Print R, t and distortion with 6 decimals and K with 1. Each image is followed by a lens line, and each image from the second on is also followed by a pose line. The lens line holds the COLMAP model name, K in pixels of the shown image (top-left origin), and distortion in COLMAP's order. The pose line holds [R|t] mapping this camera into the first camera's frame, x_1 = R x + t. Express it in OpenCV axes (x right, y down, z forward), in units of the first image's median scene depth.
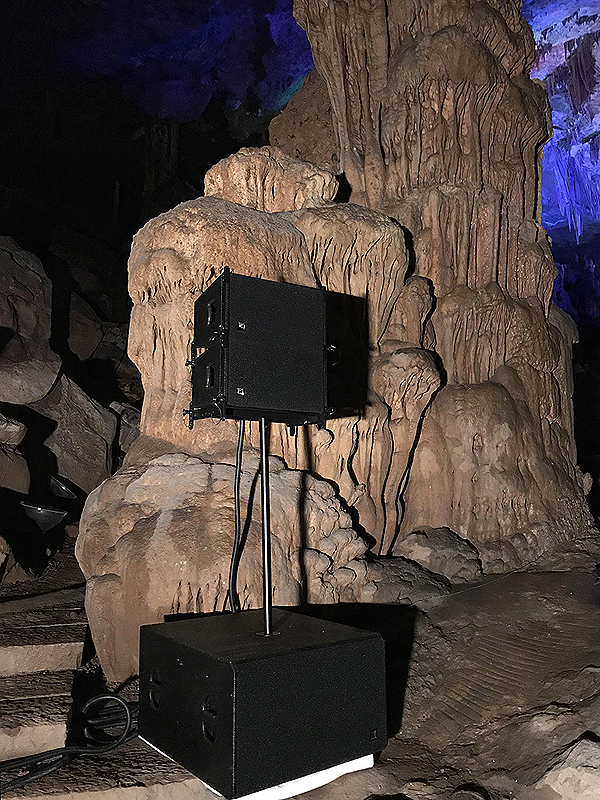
lens RADIAL K [[663.4, 0, 317.5], [0, 663.4, 399.2], [0, 0, 1]] dist [0.044130, -0.068770]
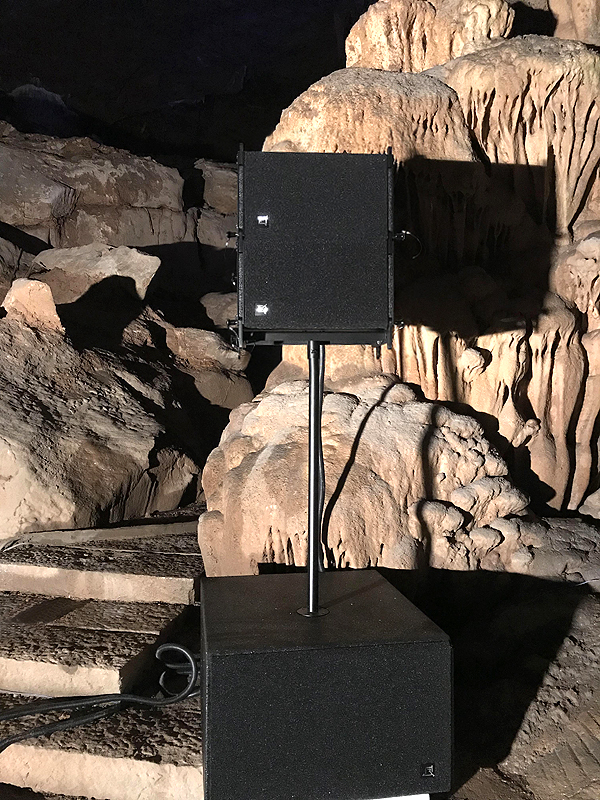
lens RADIAL K [[659.2, 0, 300.0], [0, 659.2, 400.0], [0, 0, 1]] dist [0.016959, -0.032471]
pose [[0.890635, 0.011815, -0.454565, 0.189448], [0.047806, 0.991690, 0.119441, 0.003925], [0.452199, -0.128109, 0.882669, 0.233697]]
